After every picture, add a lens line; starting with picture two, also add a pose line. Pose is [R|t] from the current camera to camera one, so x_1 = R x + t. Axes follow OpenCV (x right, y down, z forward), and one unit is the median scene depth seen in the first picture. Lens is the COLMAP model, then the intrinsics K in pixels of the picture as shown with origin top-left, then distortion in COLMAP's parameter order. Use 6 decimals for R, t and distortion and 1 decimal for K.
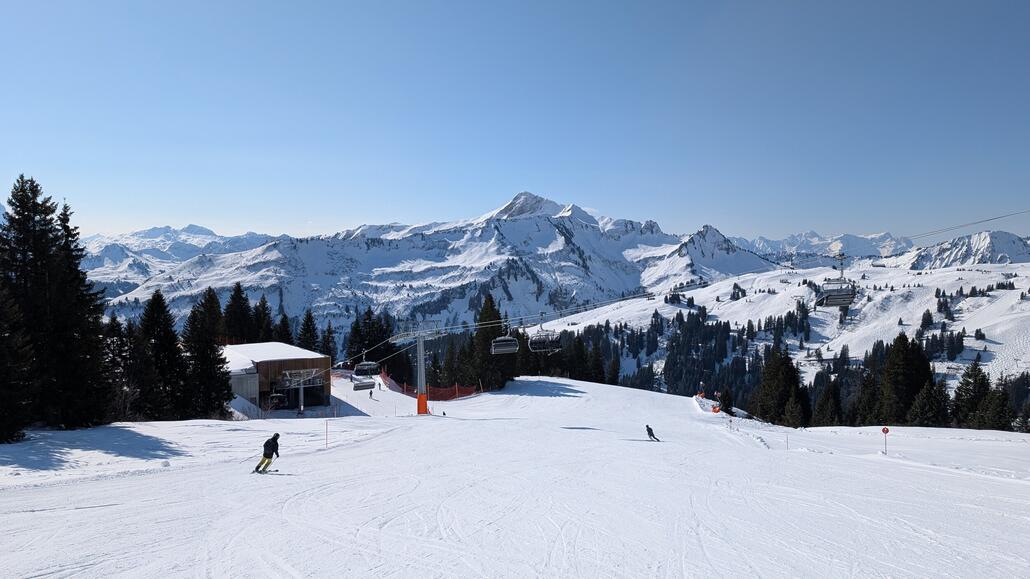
lens RADIAL K [[745.7, 0, 515.0], [0, 745.7, 289.5], [0, 0, 1]] dist [0.011474, -0.004720]
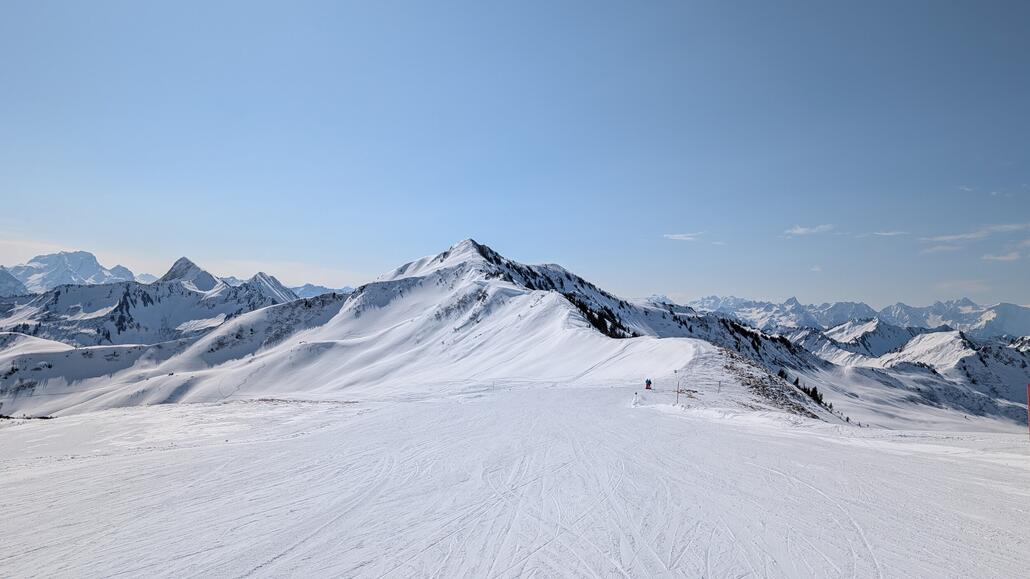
lens RADIAL K [[745.7, 0, 515.0], [0, 745.7, 289.5], [0, 0, 1]] dist [0.011474, -0.004720]
pose [[0.969575, 0.029288, -0.243038, 0.905268], [-0.046581, 0.996751, -0.065712, -0.052650], [0.240324, 0.075033, 0.967788, 0.154782]]
